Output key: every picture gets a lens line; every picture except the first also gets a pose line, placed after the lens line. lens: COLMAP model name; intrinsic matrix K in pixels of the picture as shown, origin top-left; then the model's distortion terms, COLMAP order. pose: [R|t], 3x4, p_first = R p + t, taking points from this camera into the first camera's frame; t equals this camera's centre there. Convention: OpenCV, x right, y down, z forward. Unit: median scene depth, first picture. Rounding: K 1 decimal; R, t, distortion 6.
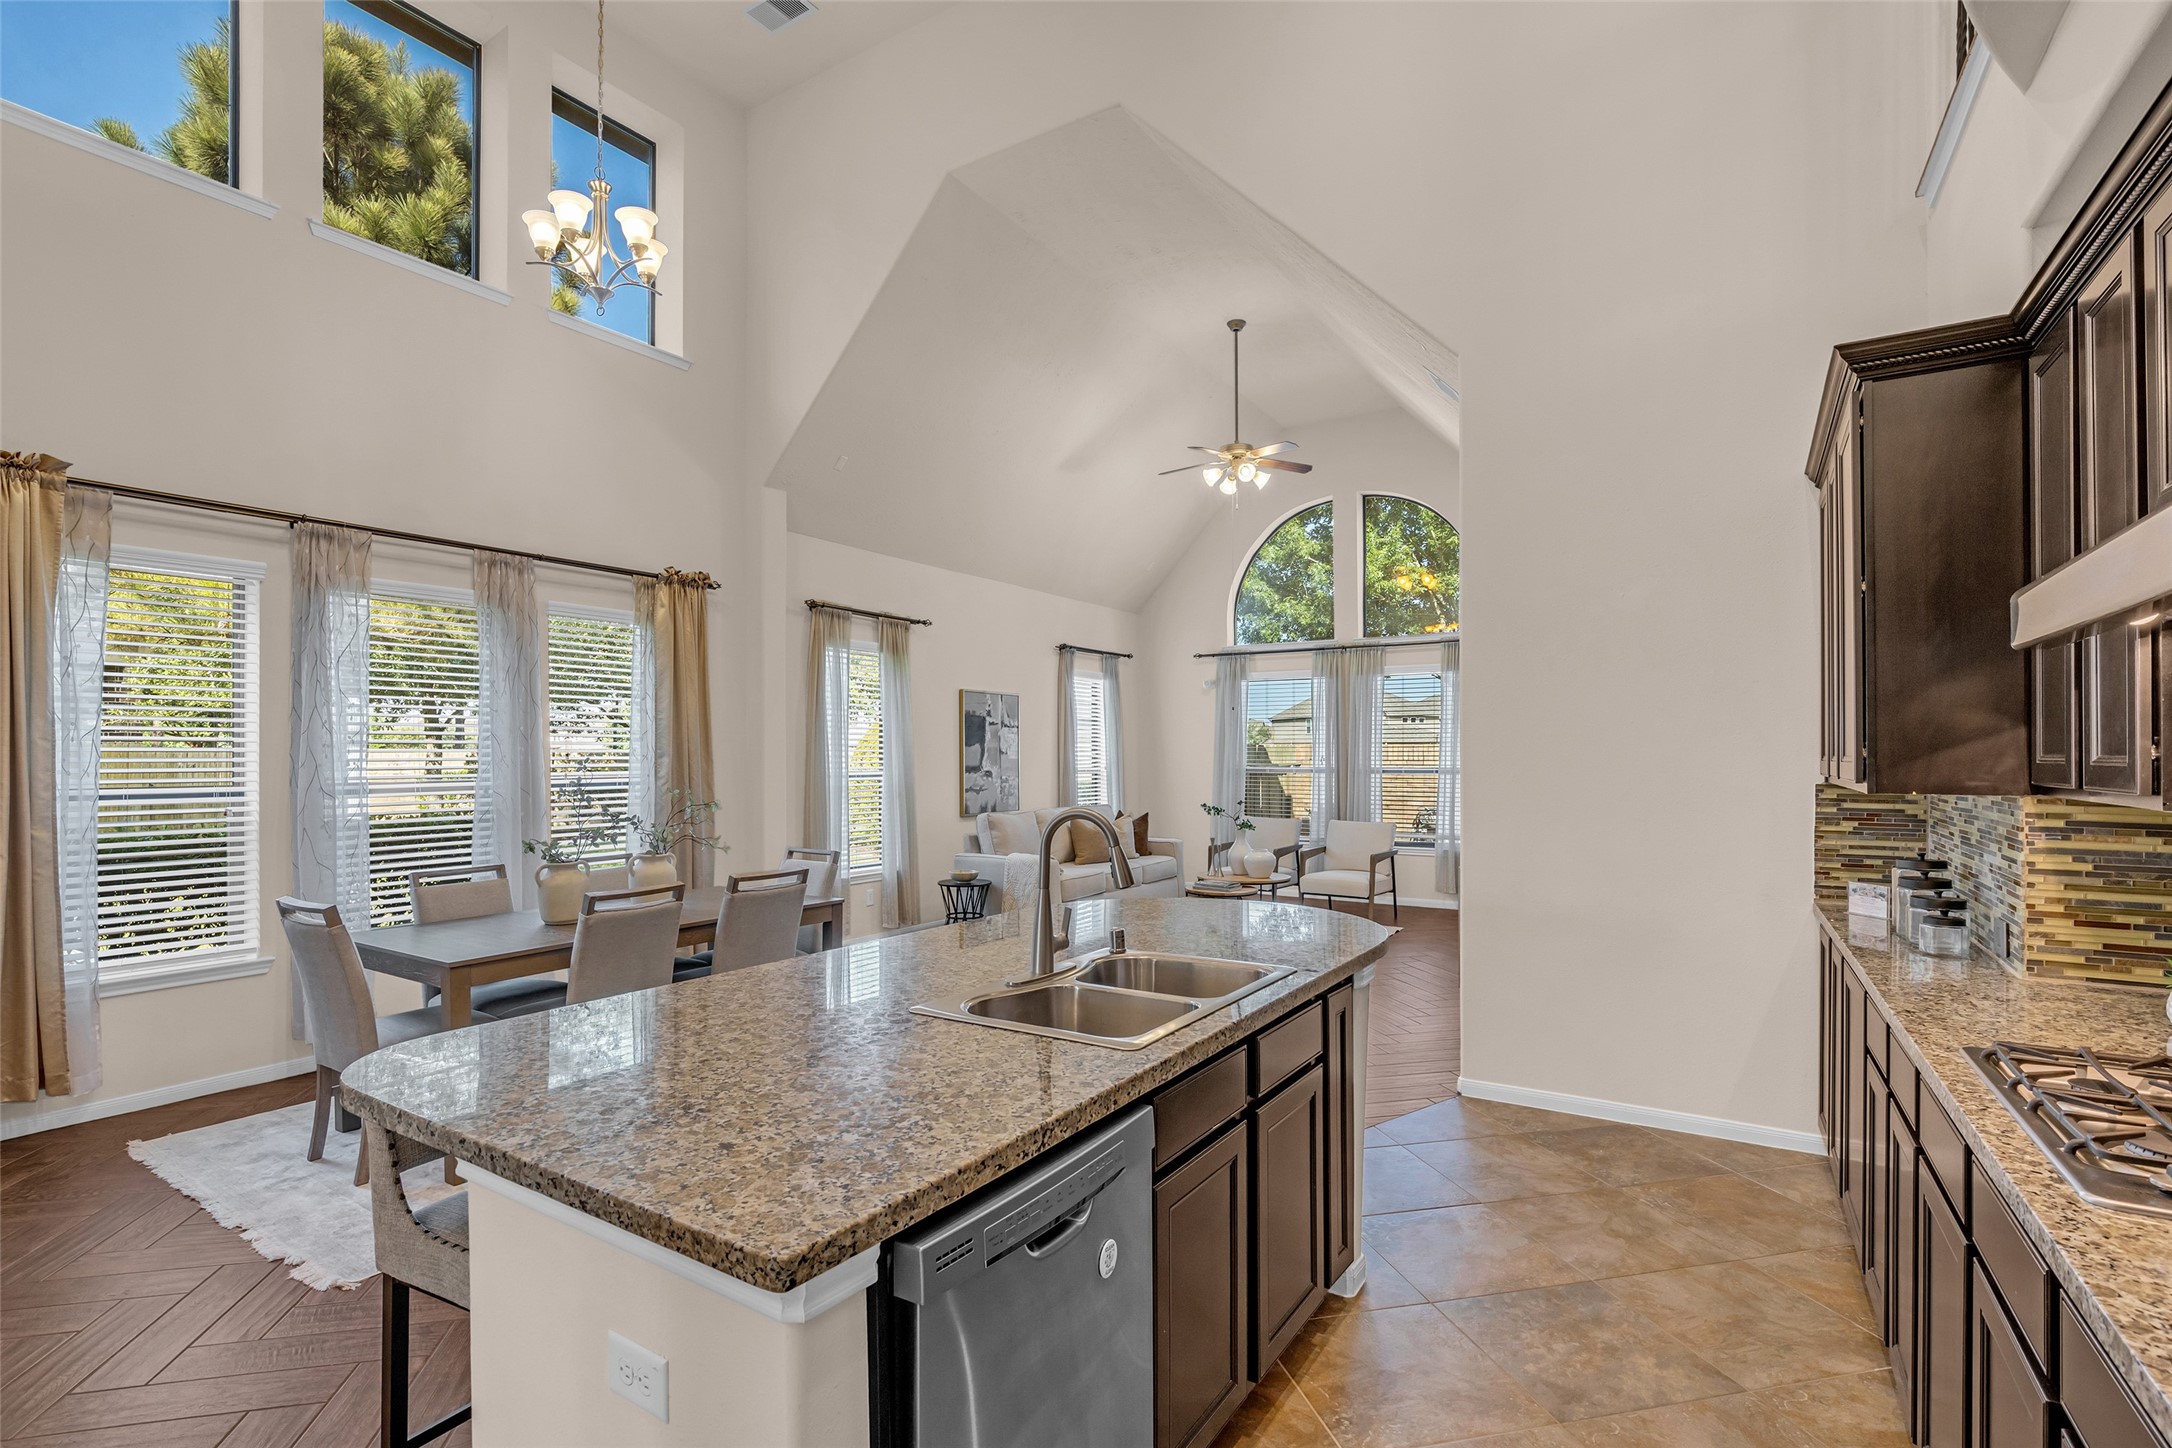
lens RADIAL K [[1026.8, 0, 1068.6], [0, 1026.8, 752.2], [0, 0, 1]] dist [-0.014875, 0.001202]
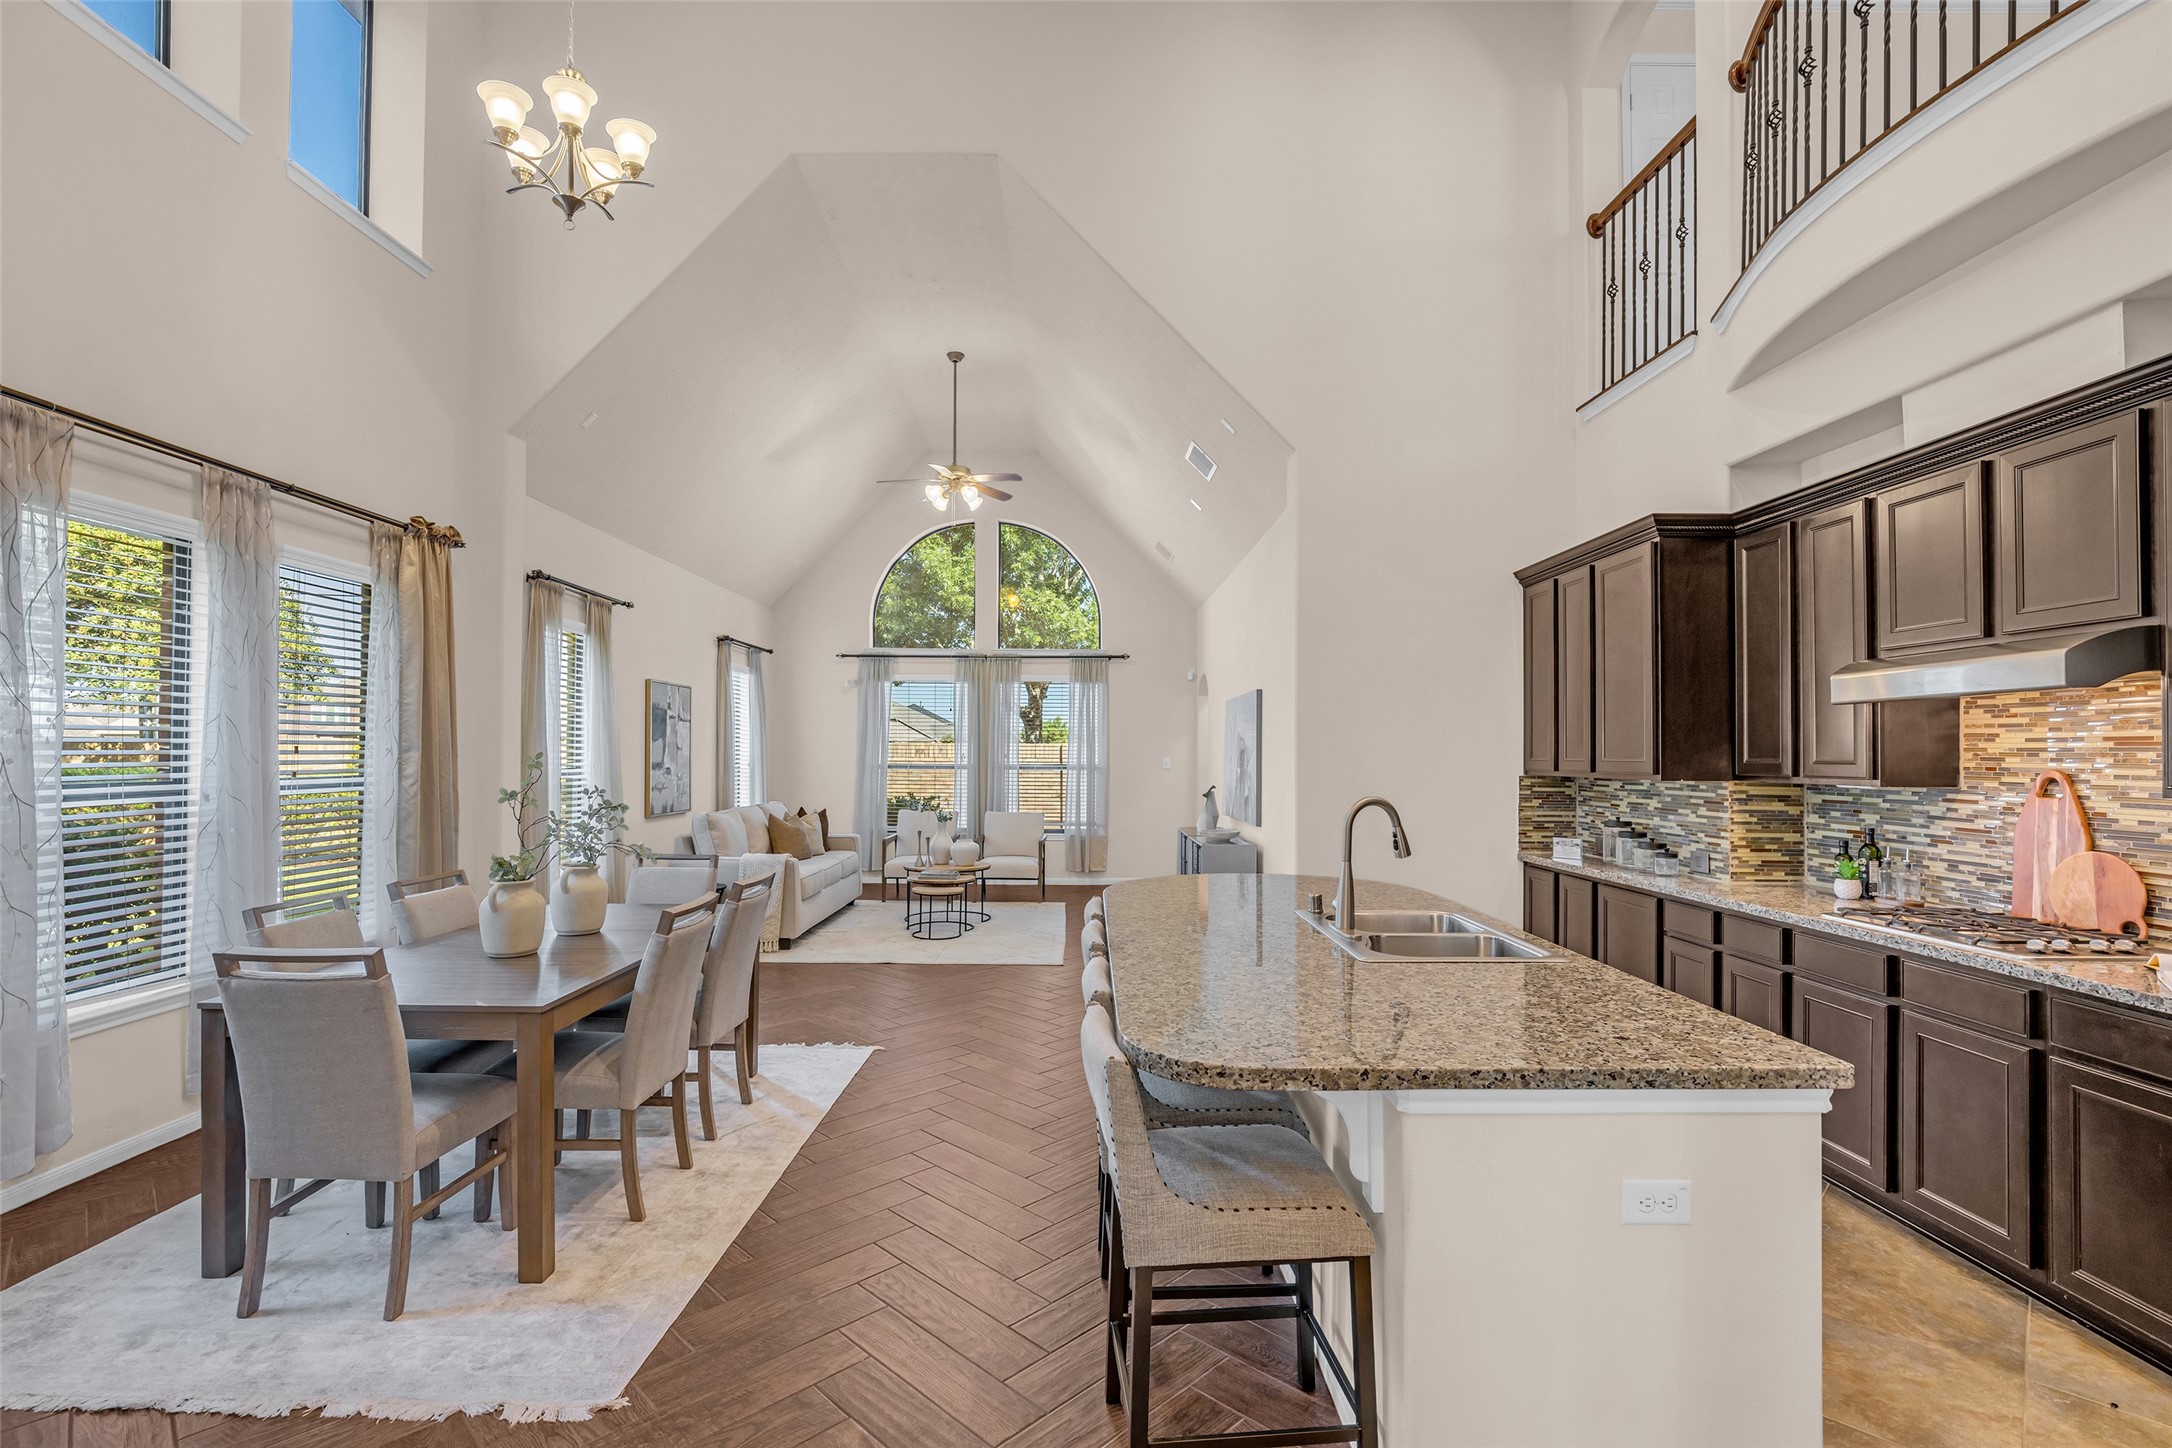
lens RADIAL K [[998.4, 0, 1078.0], [0, 998.4, 741.1], [0, 0, 1]] dist [-0.022695, 0.009028]
pose [[0.838200, 0.013576, 0.545194, -0.497000], [-0.009142, 0.999899, -0.010843, 0.000921], [-0.545287, 0.004104, 0.838240, 0.080347]]
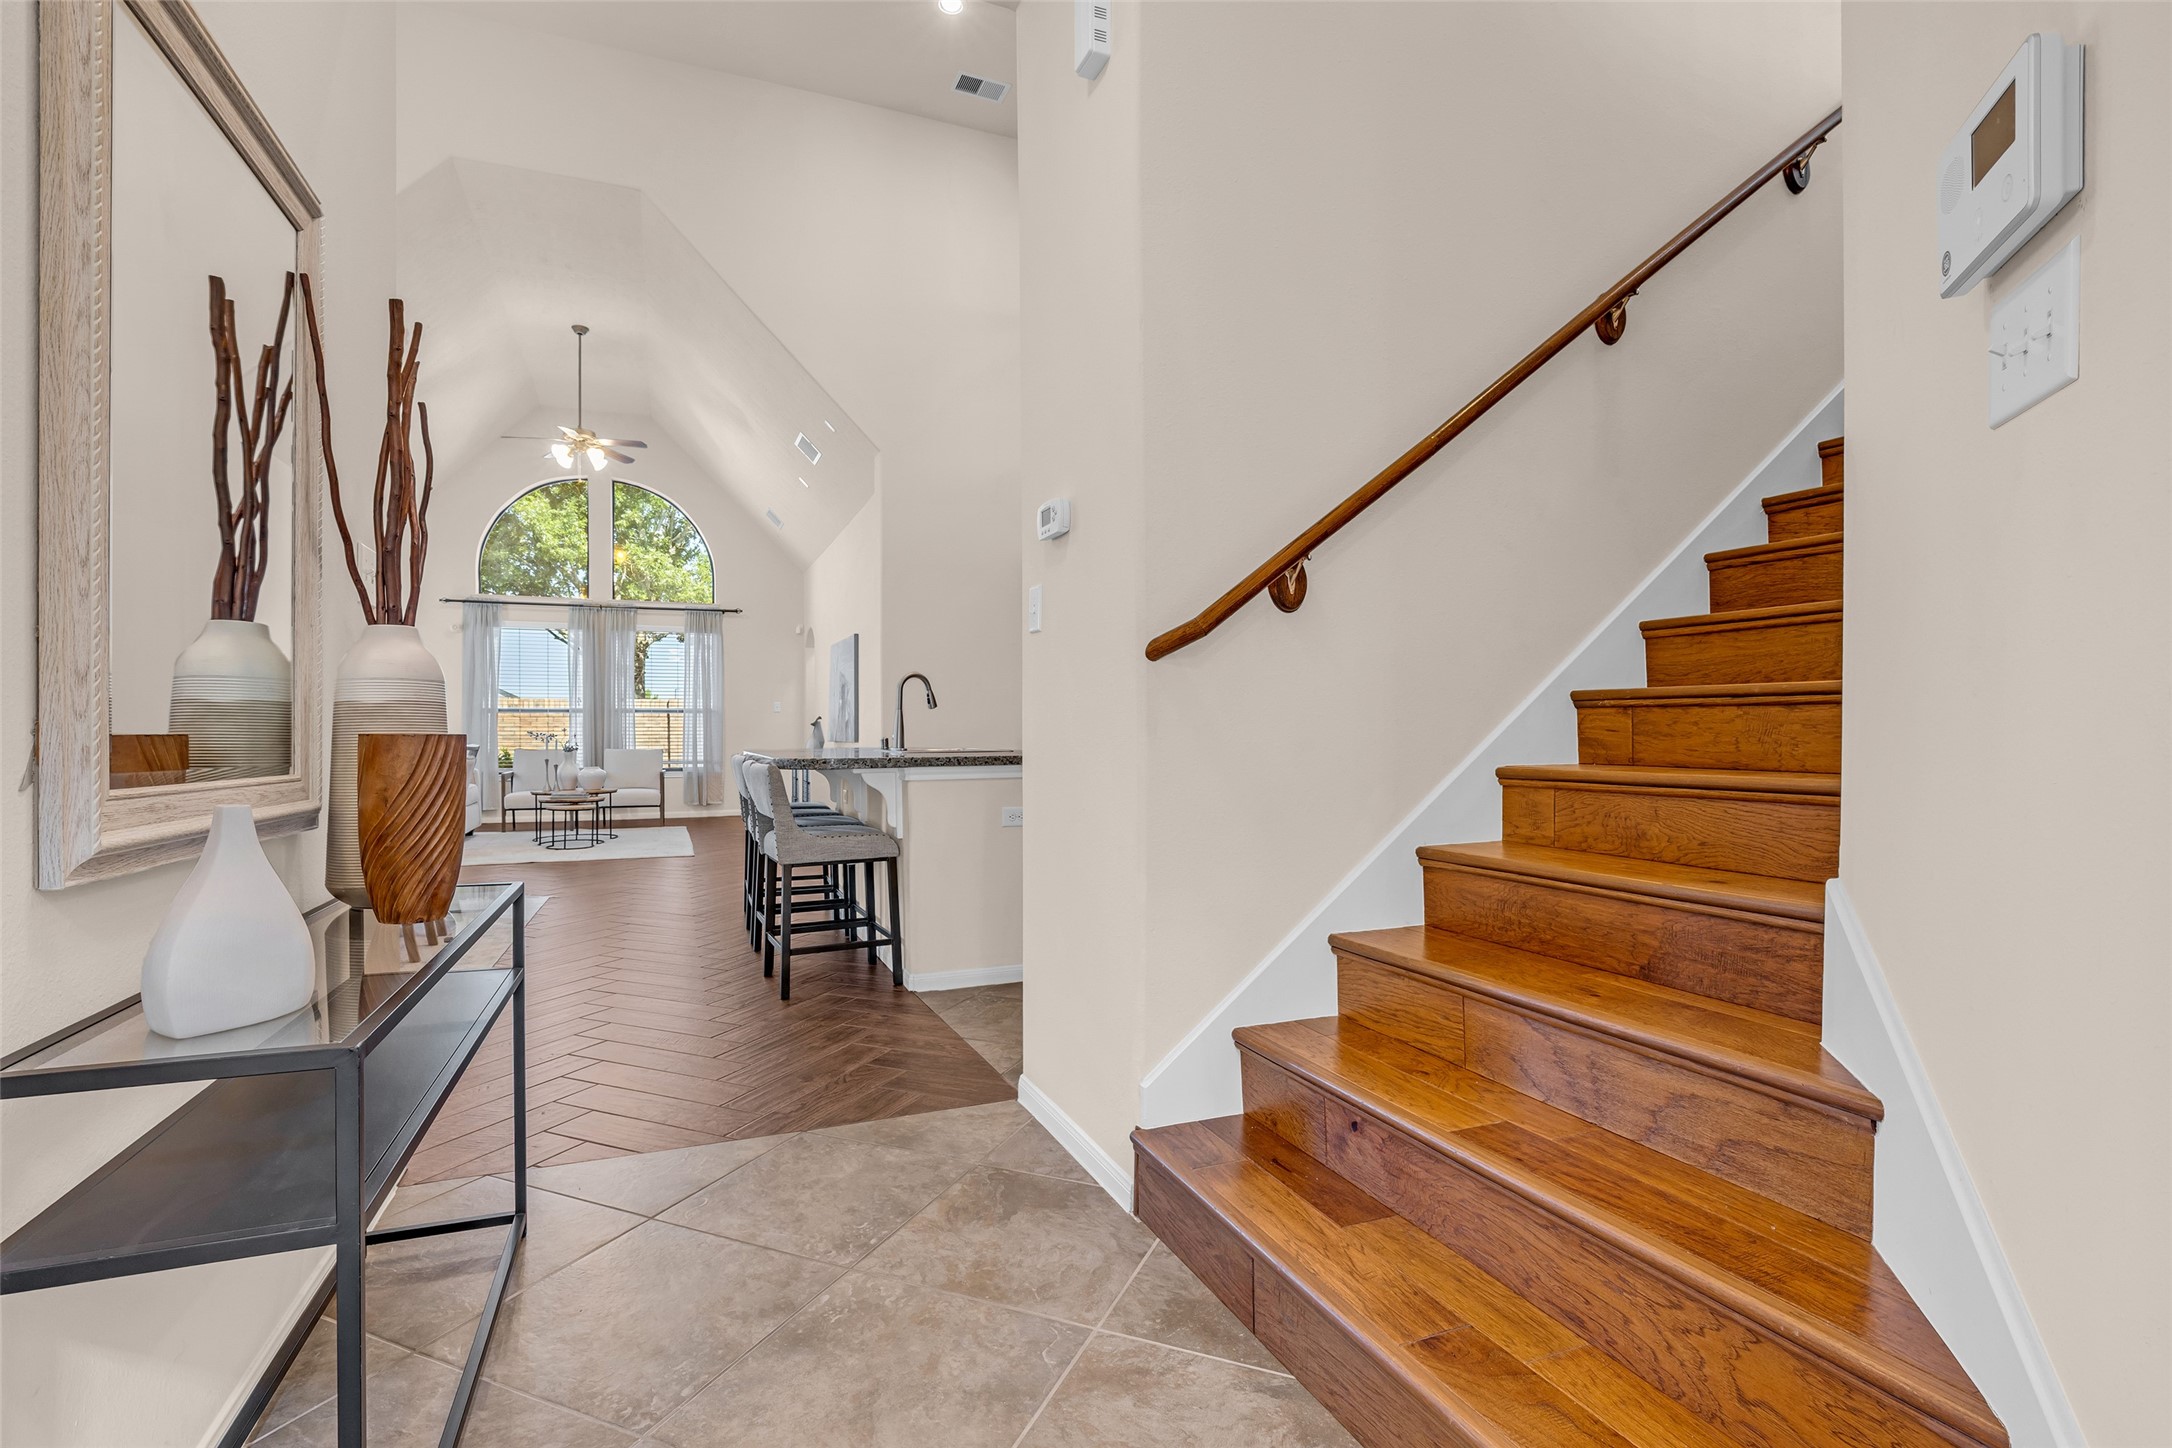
lens RADIAL K [[1023.1, 0, 1090.2], [0, 1023.1, 746.5], [0, 0, 1]] dist [-0.024454, 0.000096]
pose [[0.565120, -0.008966, 0.824960, -0.807860], [-0.001592, 0.999927, 0.011958, 0.095153], [-0.825007, -0.008072, 0.565064, -0.281083]]
